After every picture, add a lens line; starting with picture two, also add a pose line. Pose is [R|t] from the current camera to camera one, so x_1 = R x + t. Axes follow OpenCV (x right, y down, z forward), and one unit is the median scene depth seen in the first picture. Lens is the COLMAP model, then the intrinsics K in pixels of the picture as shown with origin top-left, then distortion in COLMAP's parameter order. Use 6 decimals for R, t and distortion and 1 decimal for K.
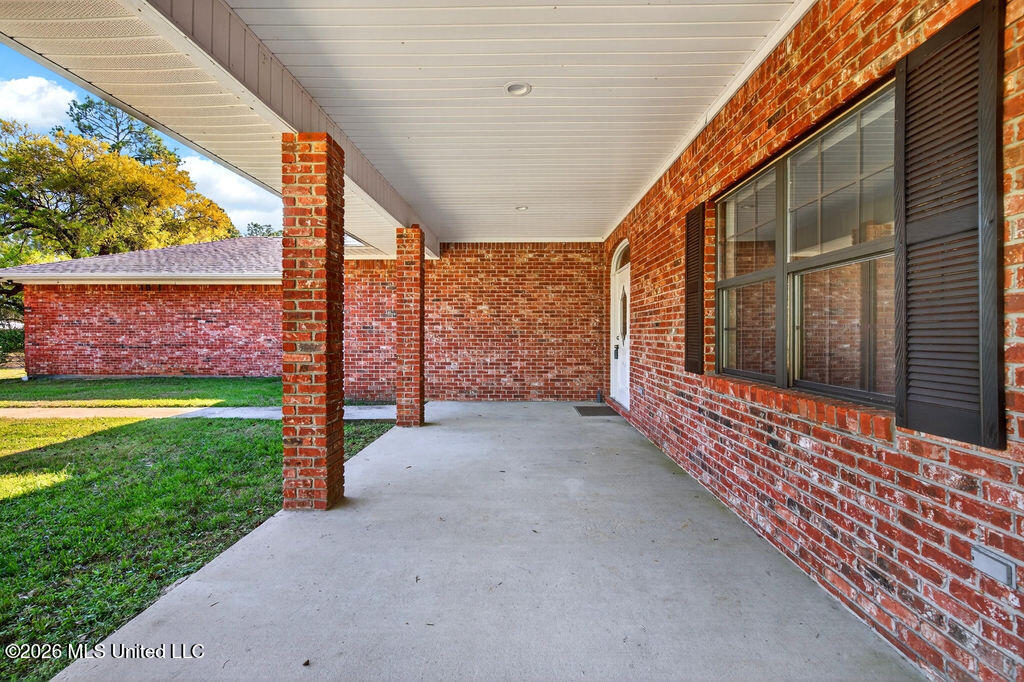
lens RADIAL K [[463.2, 0, 513.8], [0, 463.2, 335.6], [0, 0, 1]] dist [-0.000186, -0.000196]
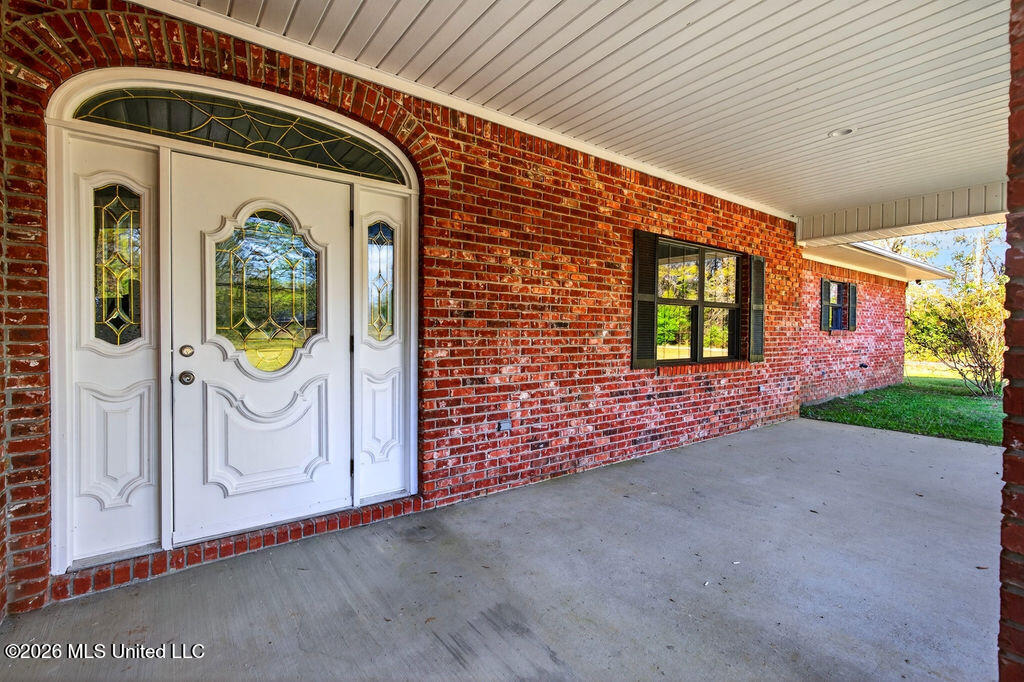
lens RADIAL K [[463.2, 0, 511.5], [0, 463.2, 338.0], [0, 0, 1]] dist [-0.000186, -0.000196]
pose [[-0.618226, -0.012474, 0.785901, -0.302168], [-0.000612, 0.999881, 0.015388, -0.014864], [-0.786000, 0.009032, -0.618161, 1.780420]]
